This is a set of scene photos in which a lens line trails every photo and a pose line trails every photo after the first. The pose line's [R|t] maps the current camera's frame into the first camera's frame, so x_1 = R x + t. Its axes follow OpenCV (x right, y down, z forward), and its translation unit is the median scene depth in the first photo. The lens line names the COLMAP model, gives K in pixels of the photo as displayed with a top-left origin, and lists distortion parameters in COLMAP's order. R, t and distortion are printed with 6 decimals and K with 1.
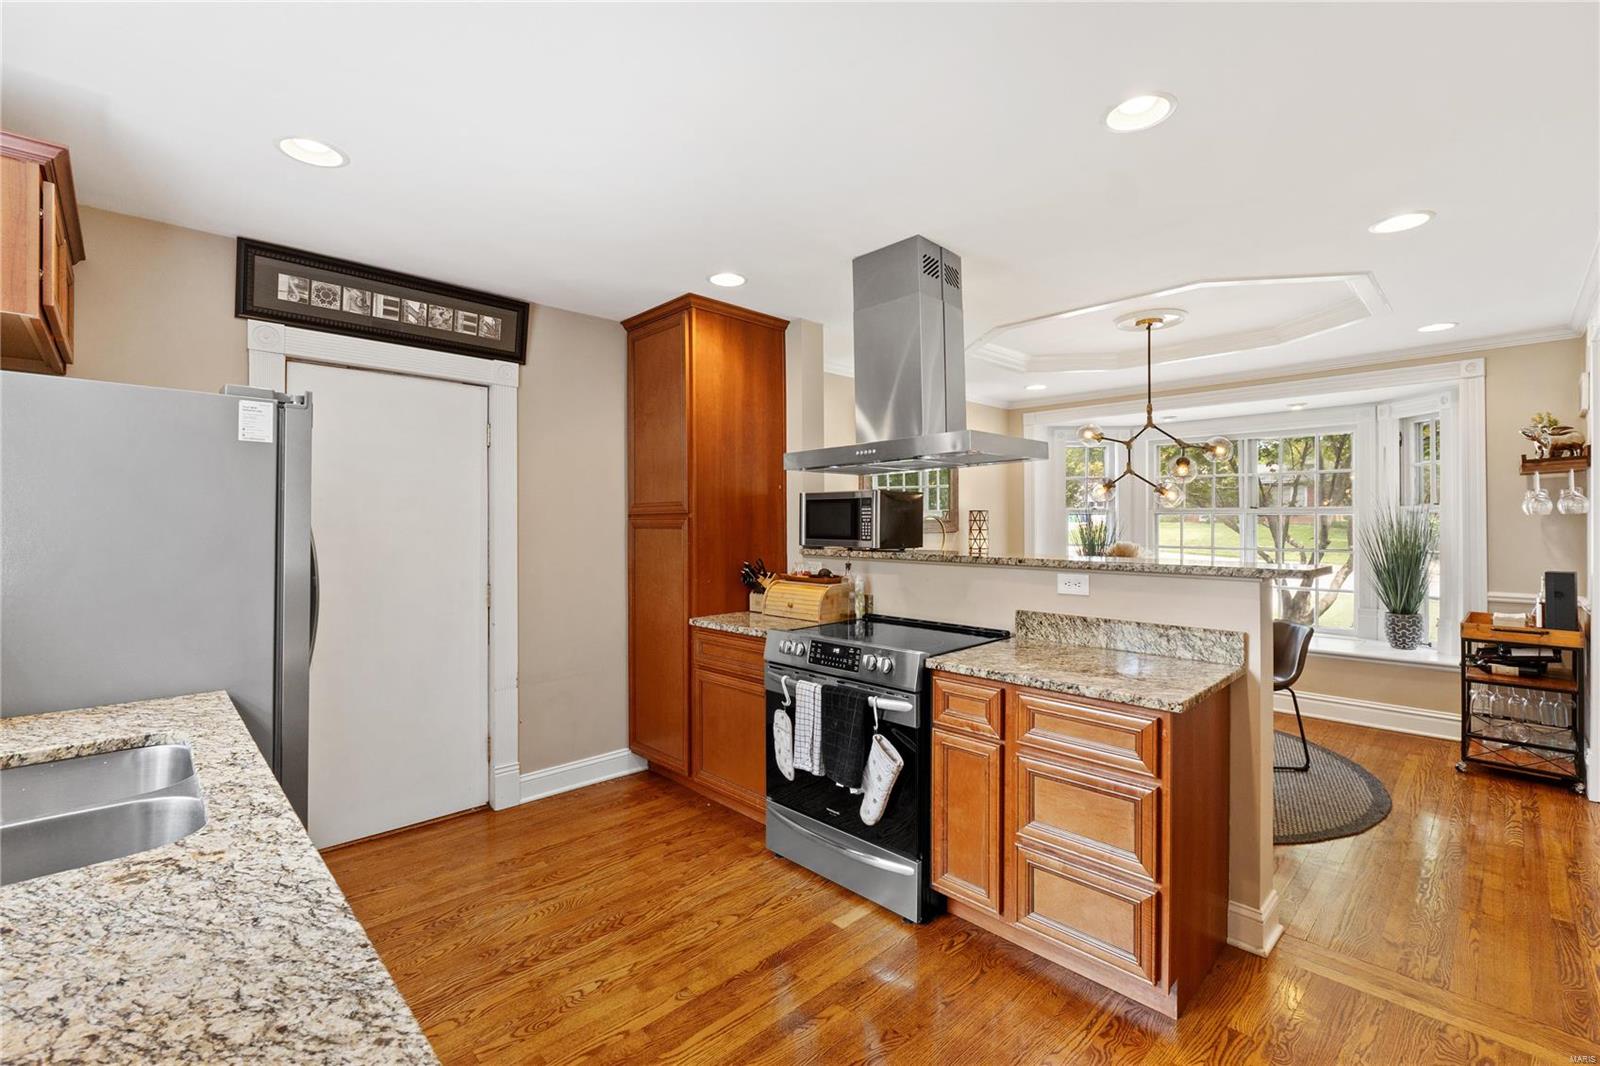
lens RADIAL K [[684.7, 0, 805.7], [0, 684.7, 520.7], [0, 0, 1]] dist [-0.011276, 0.001677]
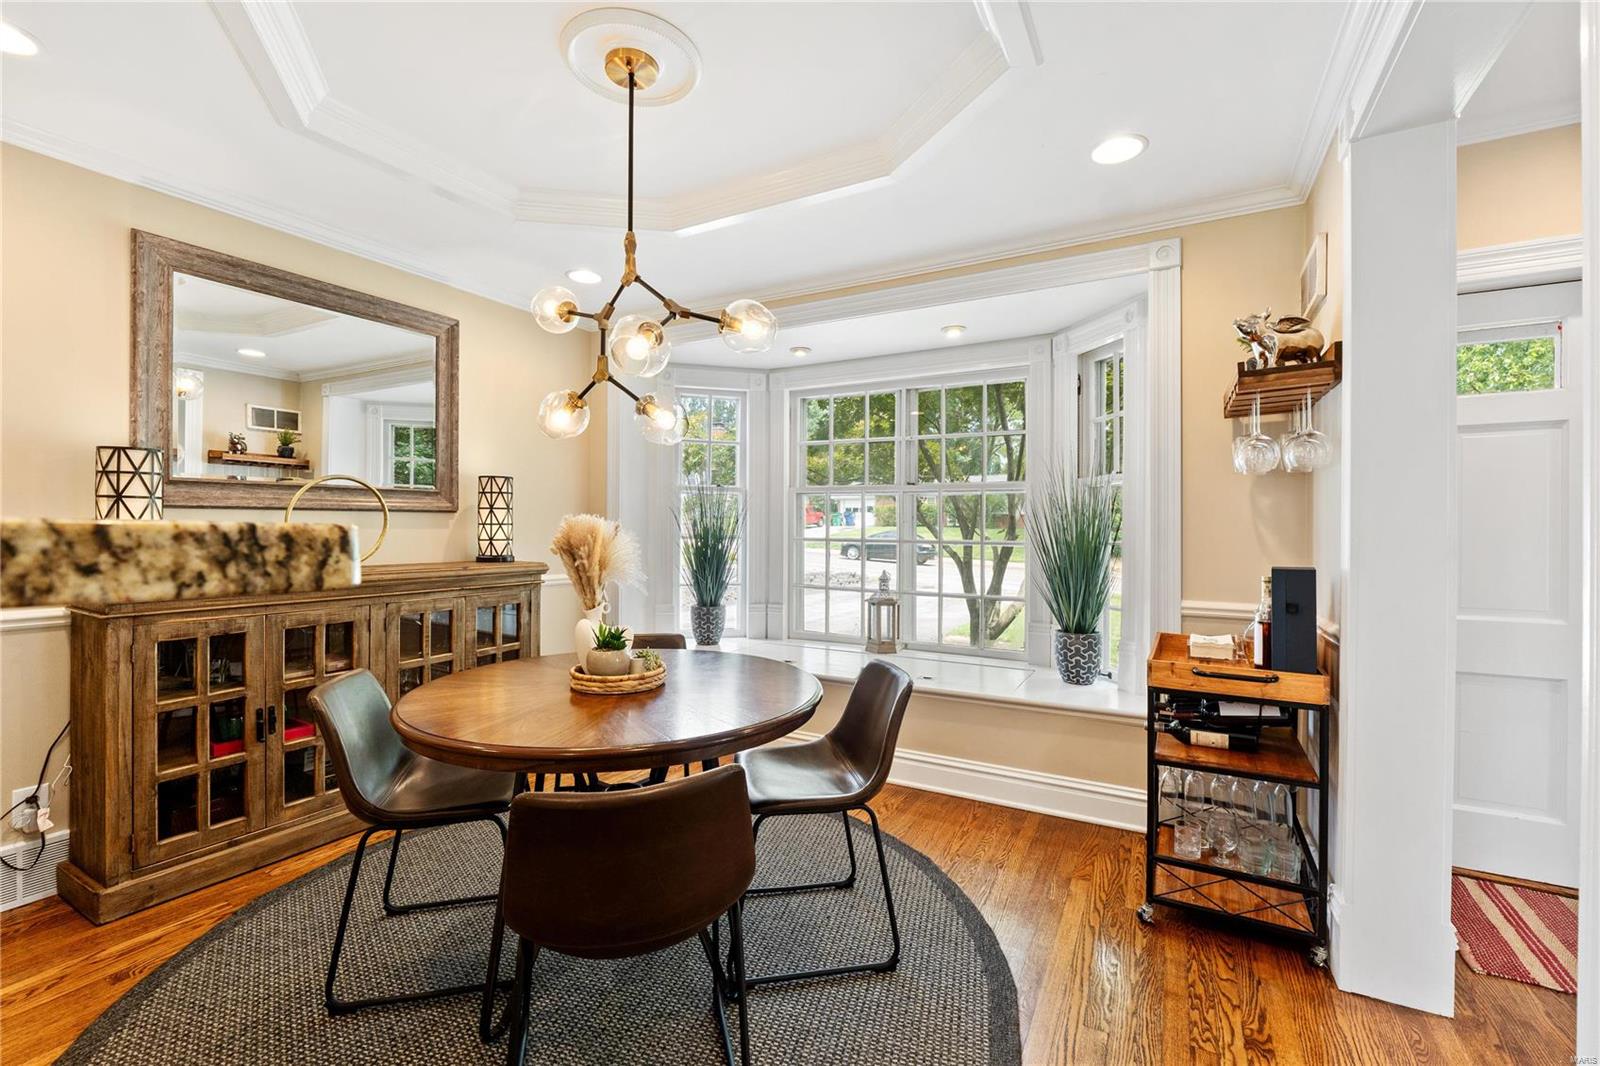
lens RADIAL K [[684.7, 0, 793.0], [0, 684.7, 526.9], [0, 0, 1]] dist [-0.011276, 0.001677]
pose [[0.957884, 0.006937, 0.287072, 0.480007], [-0.007720, 0.999969, 0.001595, 0.038016], [-0.287052, -0.003744, 0.957908, 0.500298]]
